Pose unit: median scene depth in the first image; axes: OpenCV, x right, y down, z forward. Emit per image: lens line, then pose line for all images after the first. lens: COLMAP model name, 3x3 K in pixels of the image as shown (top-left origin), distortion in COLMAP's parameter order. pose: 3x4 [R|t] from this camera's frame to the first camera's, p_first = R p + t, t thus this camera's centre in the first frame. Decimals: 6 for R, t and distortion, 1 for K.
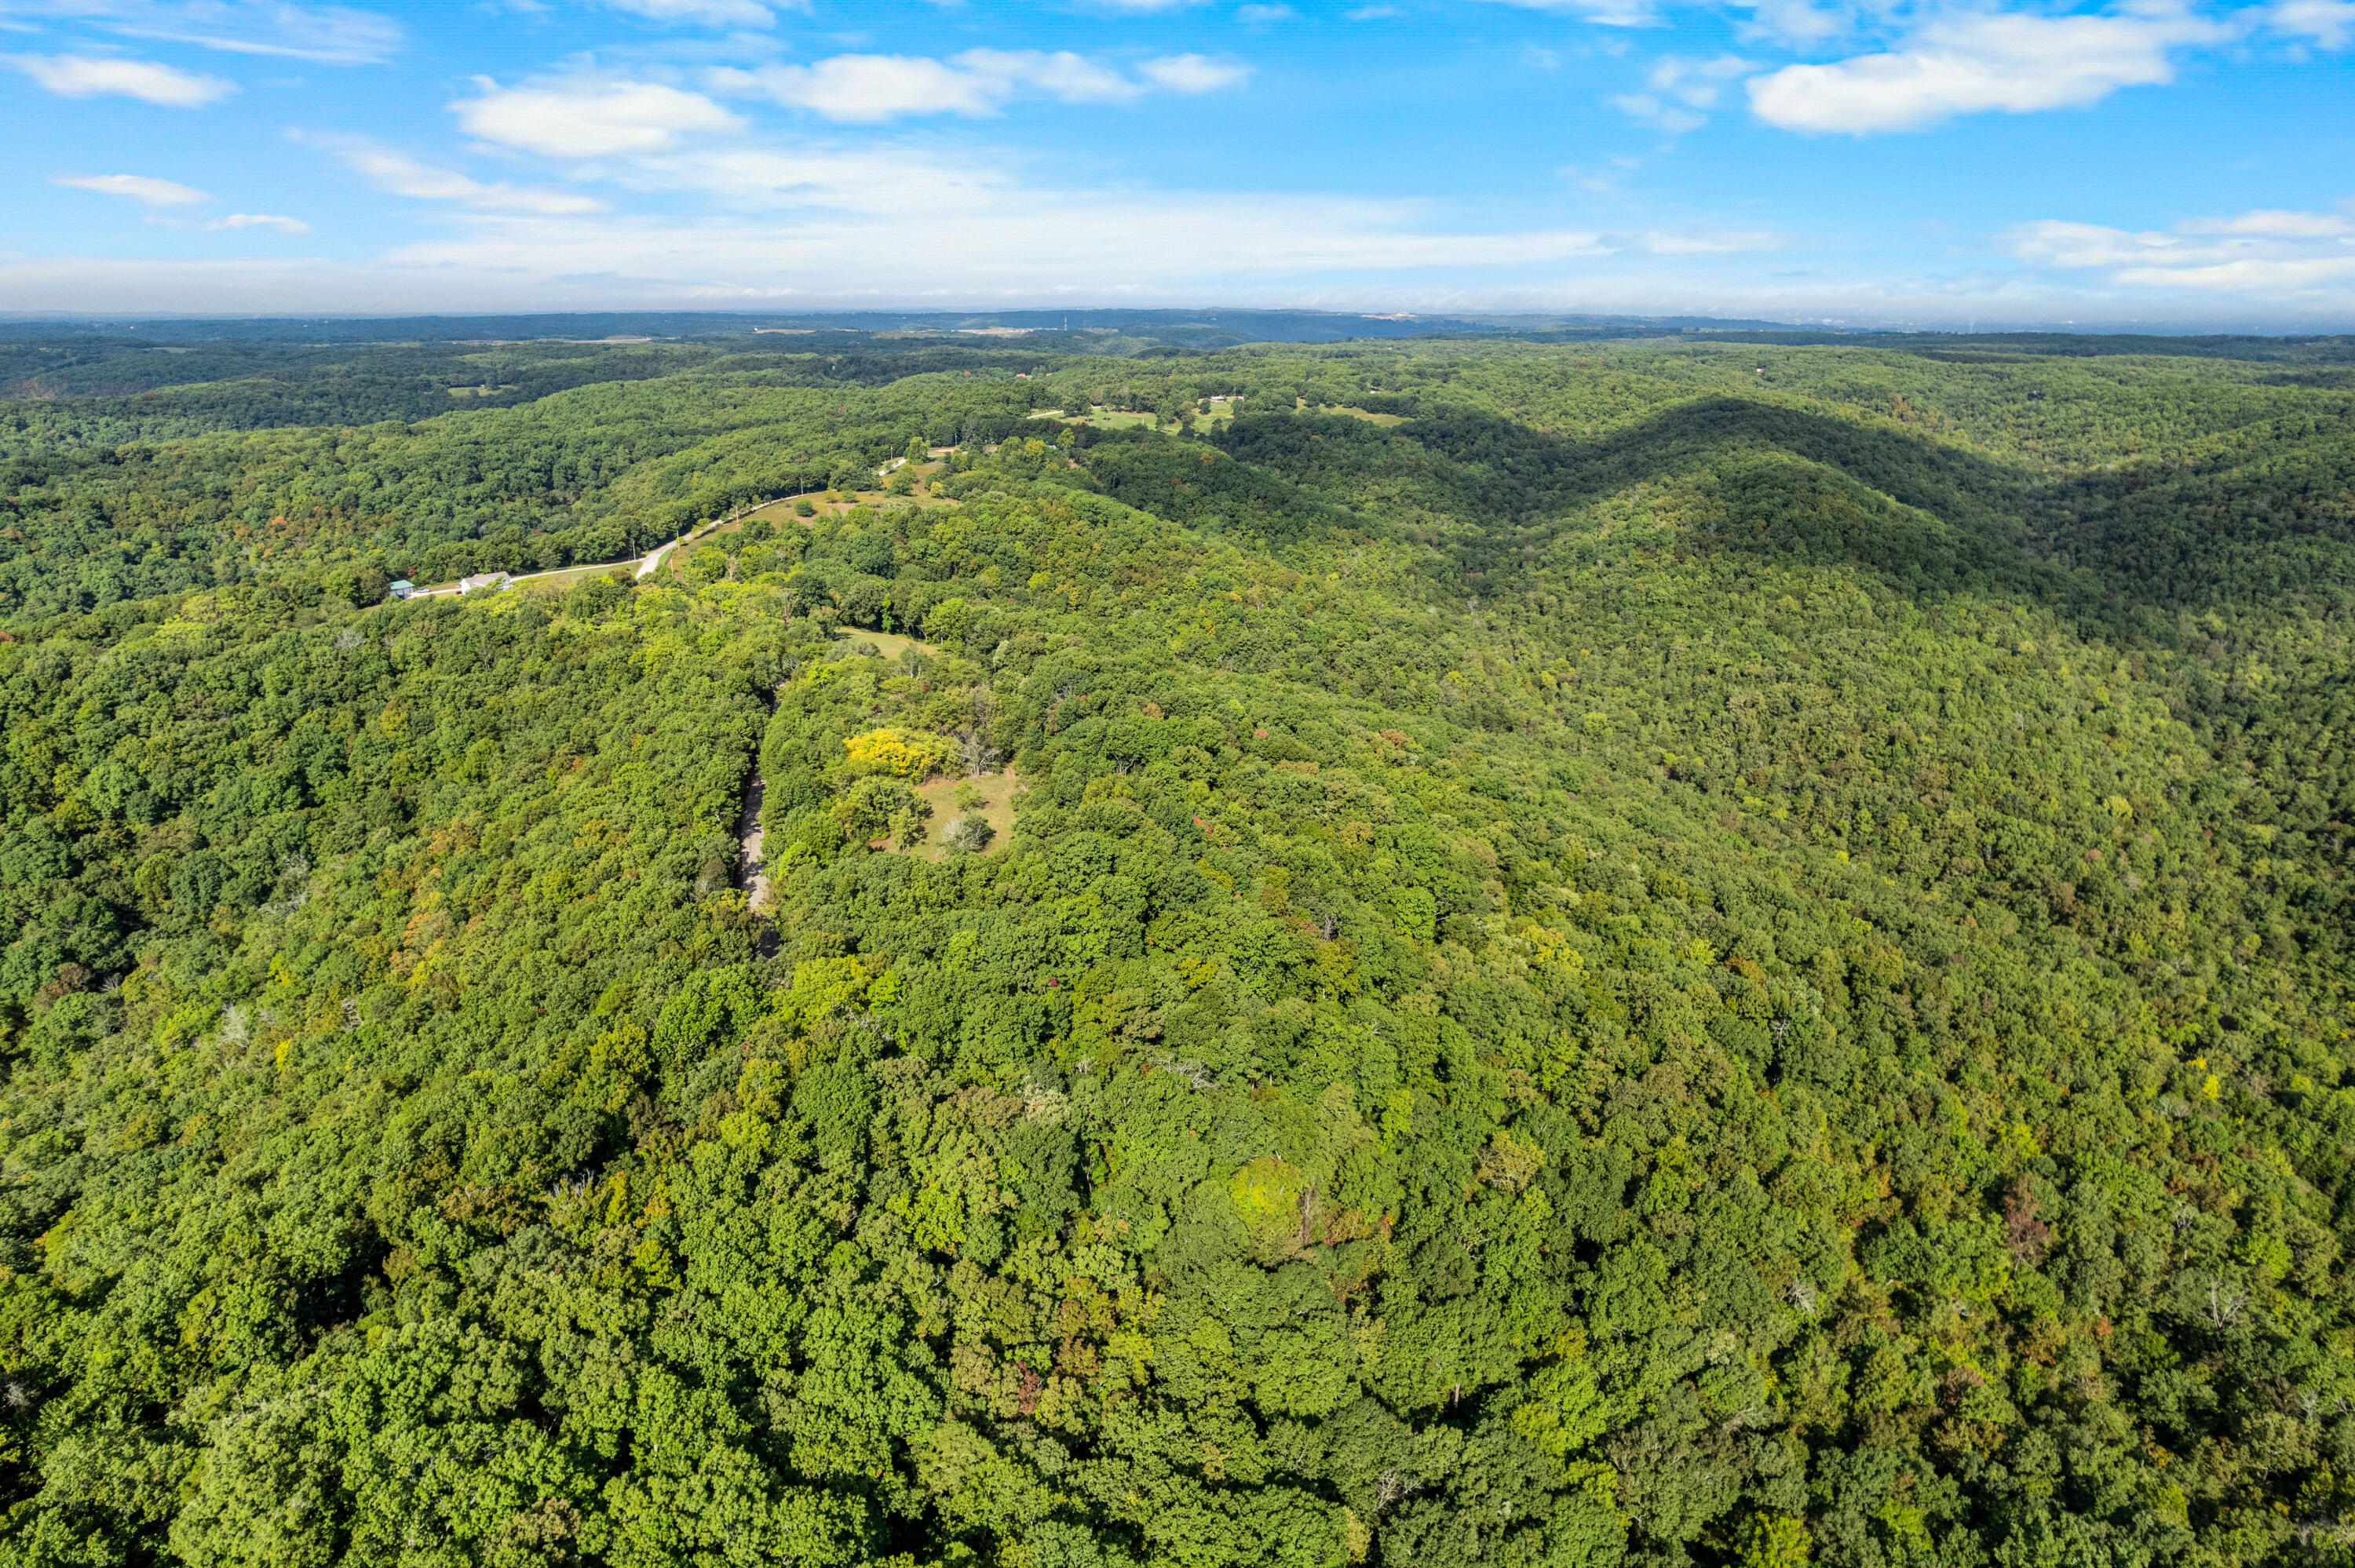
lens RADIAL K [[1490.6, 0, 1162.4], [0, 1490.6, 783.7], [0, 0, 1]] dist [-0.087111, 0.069762]
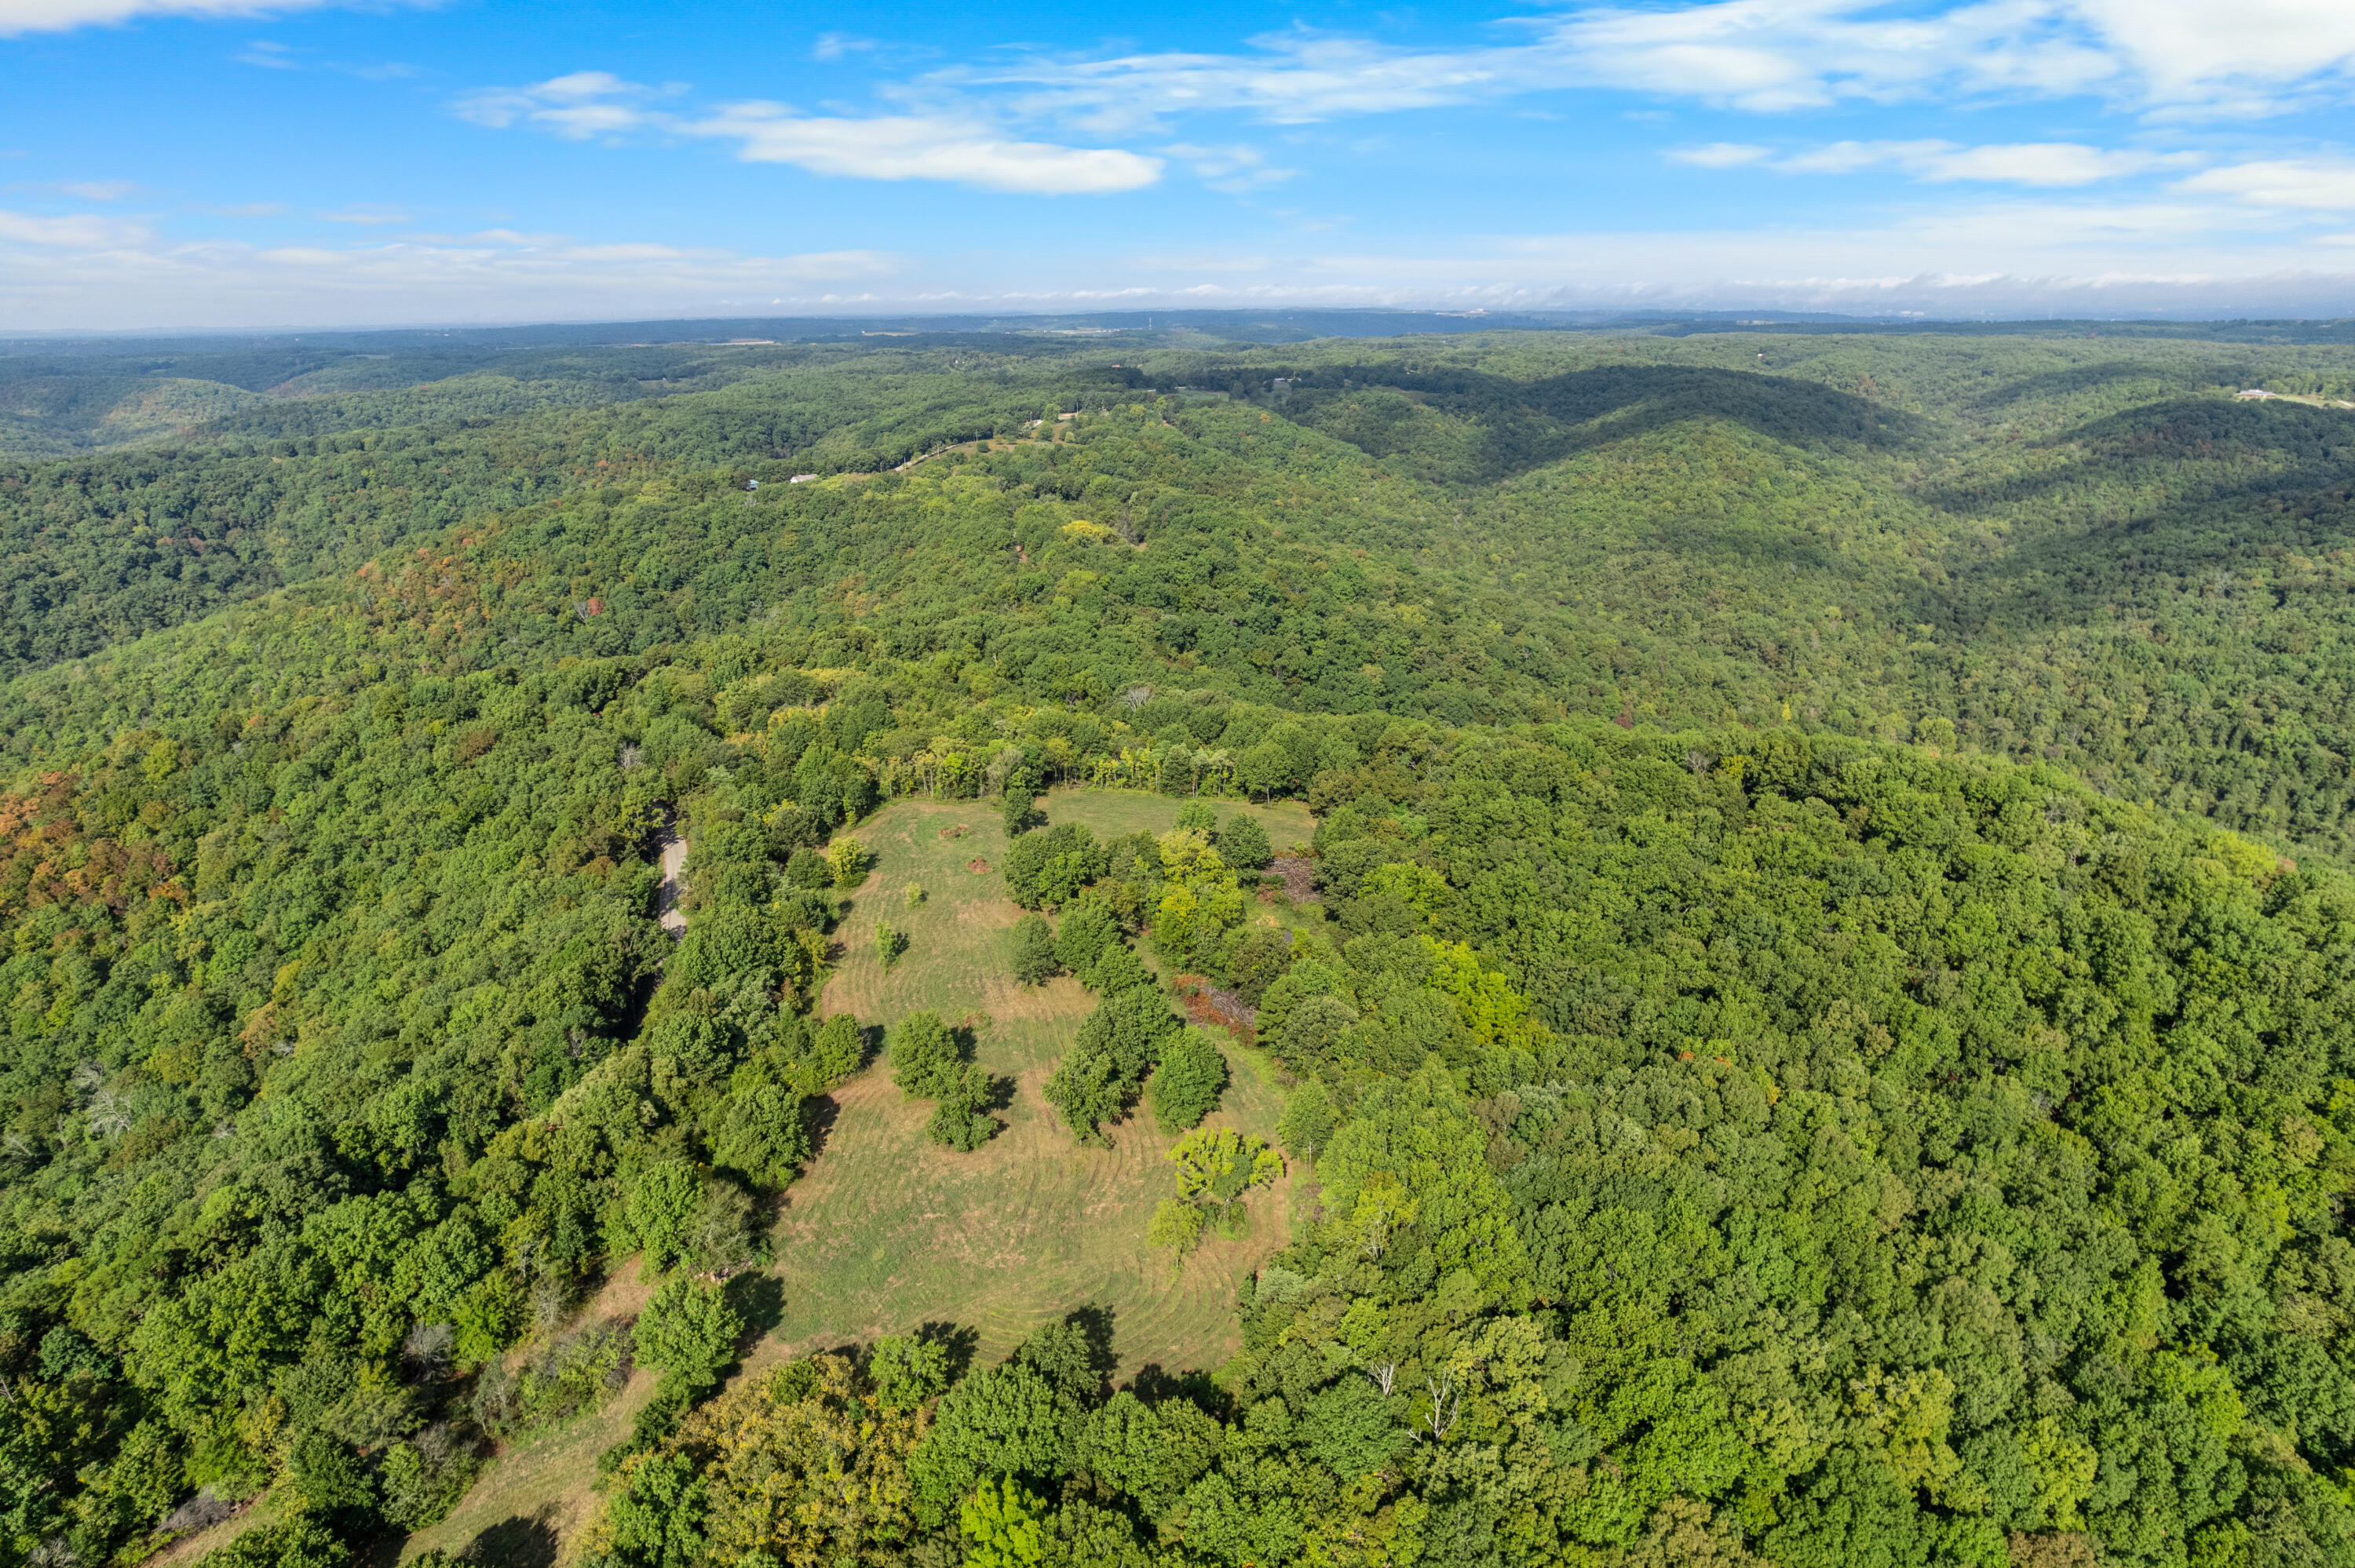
lens RADIAL K [[1490.6, 0, 1162.4], [0, 1490.6, 783.7], [0, 0, 1]] dist [-0.087111, 0.069762]
pose [[0.998524, 0.003072, -0.054228, 0.014177], [-0.003088, 0.999995, -0.000206, 0.150642], [0.054227, 0.000373, 0.998529, -0.461917]]
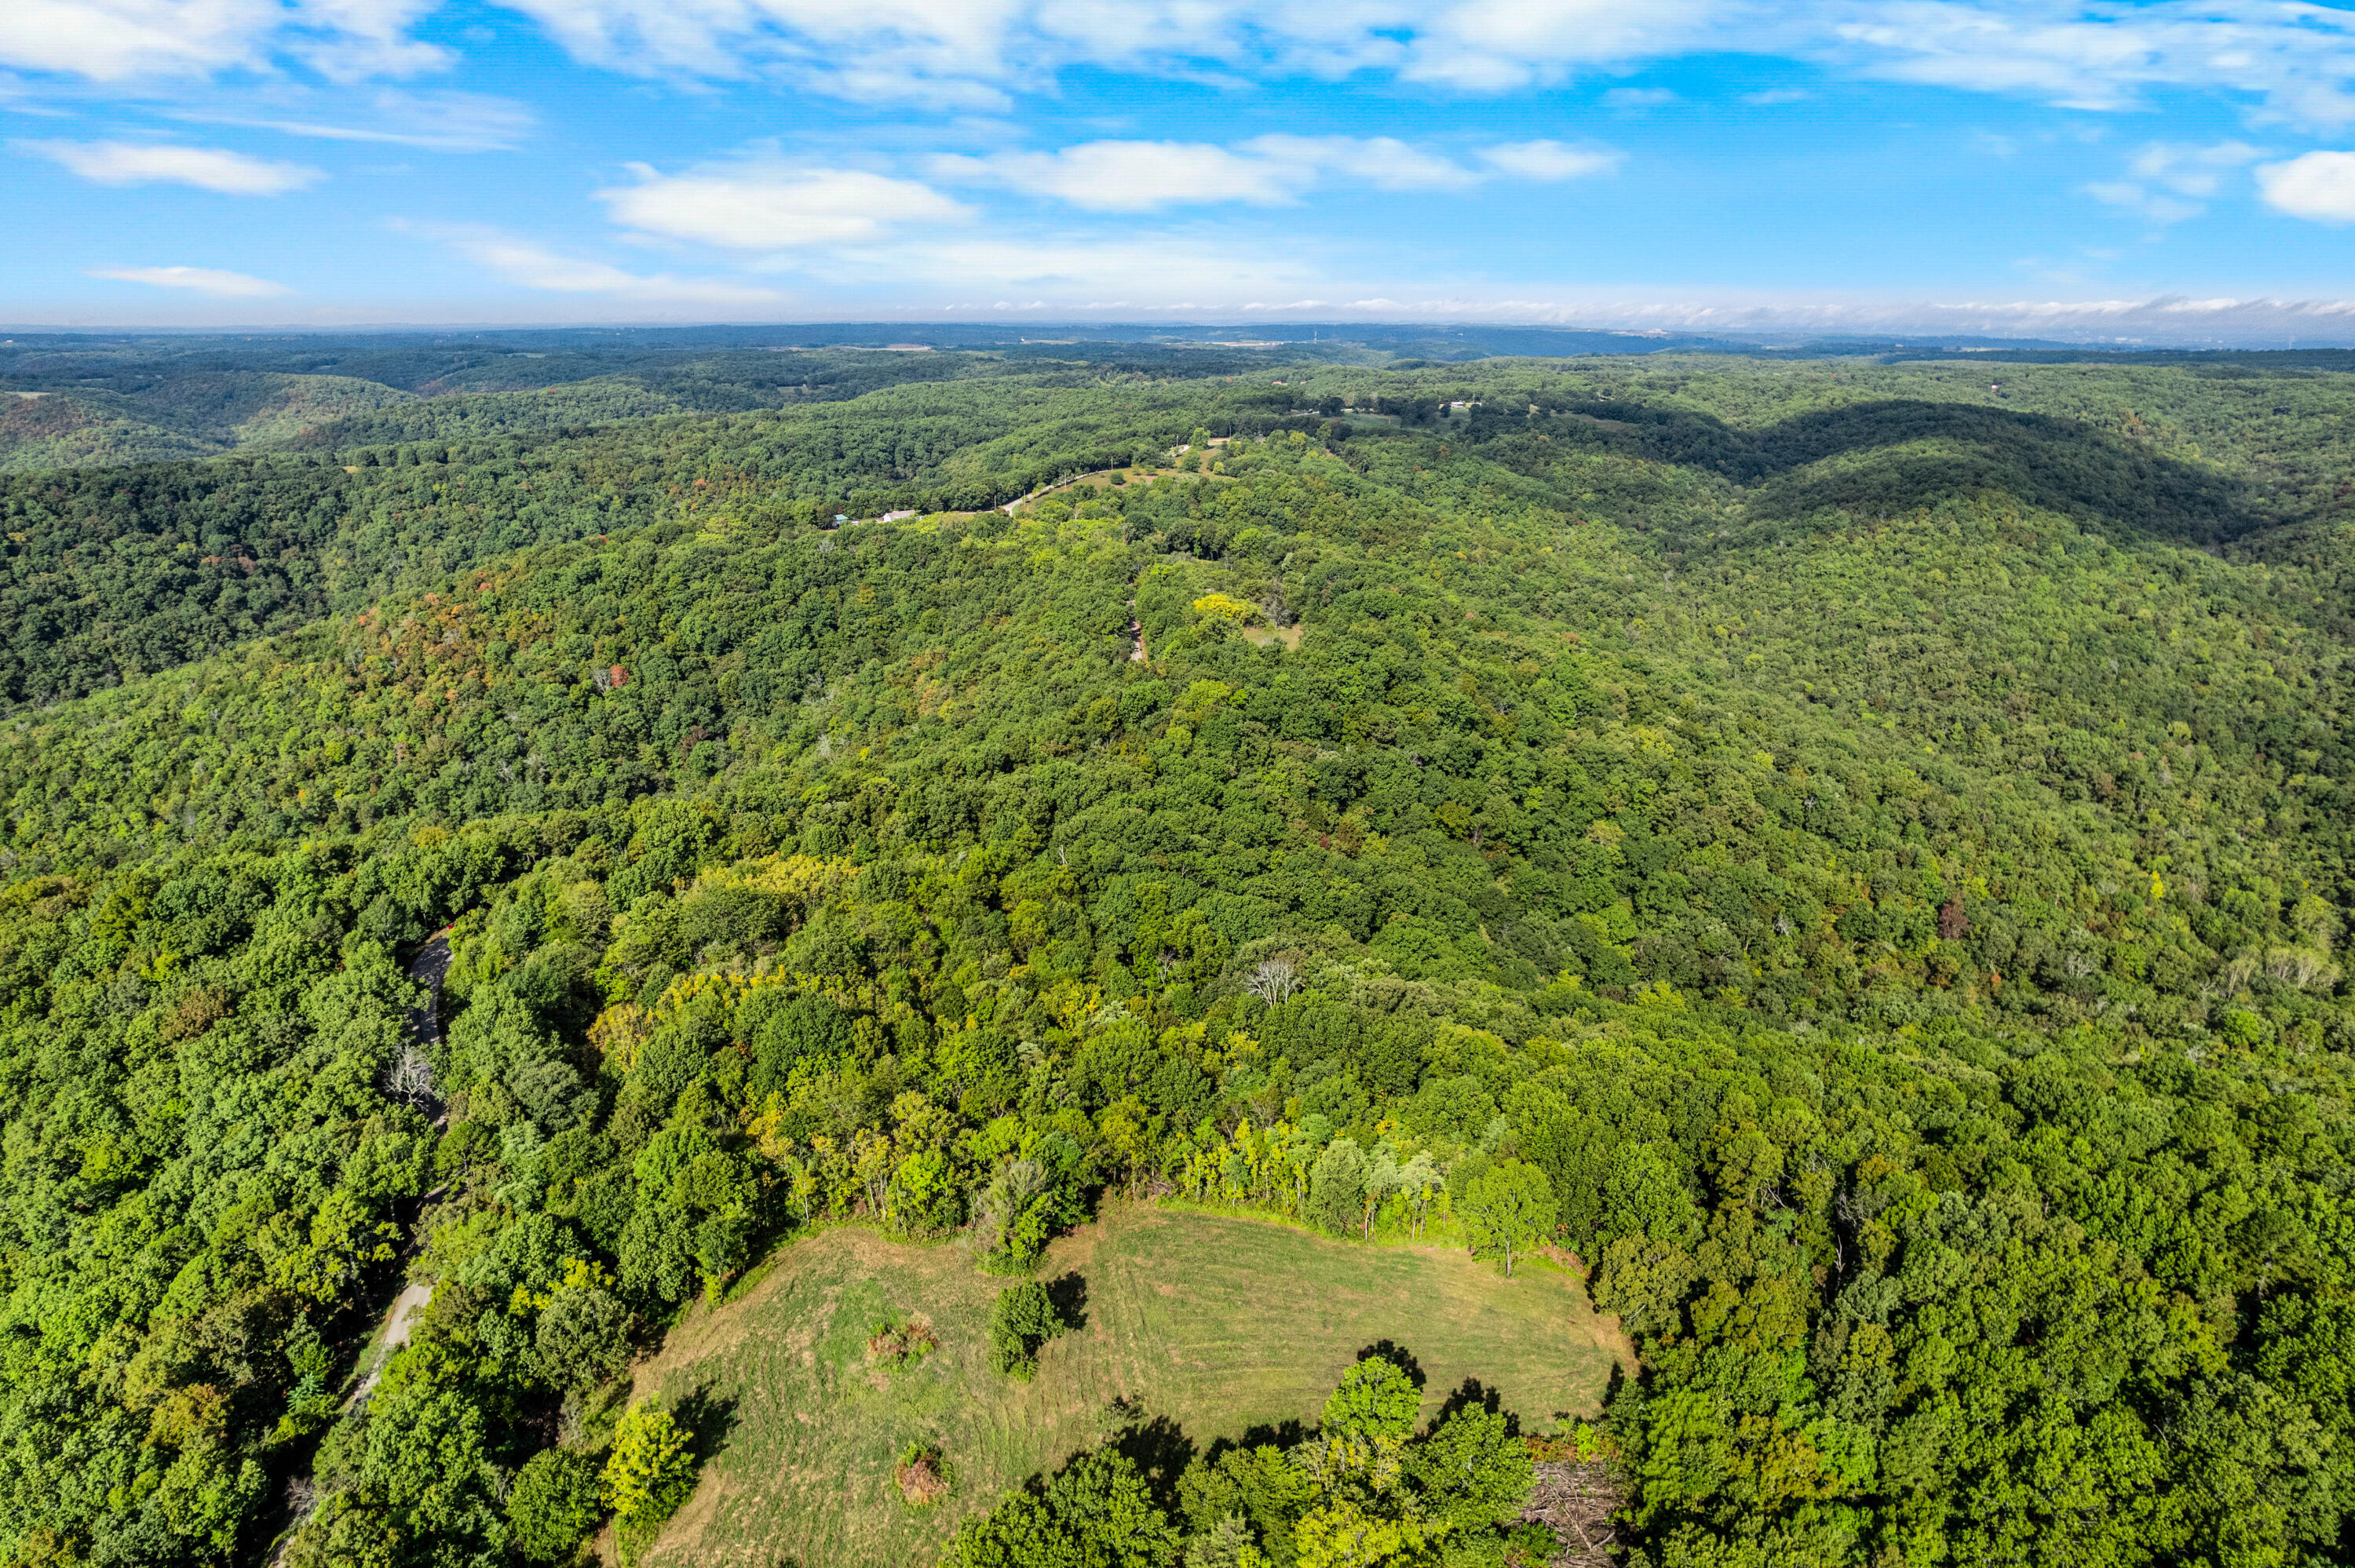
lens RADIAL K [[1490.6, 0, 1162.4], [0, 1490.6, 783.7], [0, 0, 1]] dist [-0.087111, 0.069762]
pose [[0.987387, 0.048264, -0.150790, -0.001282], [-0.049585, 0.998757, -0.005011, 0.081298], [0.150360, 0.012424, 0.988553, -0.249184]]
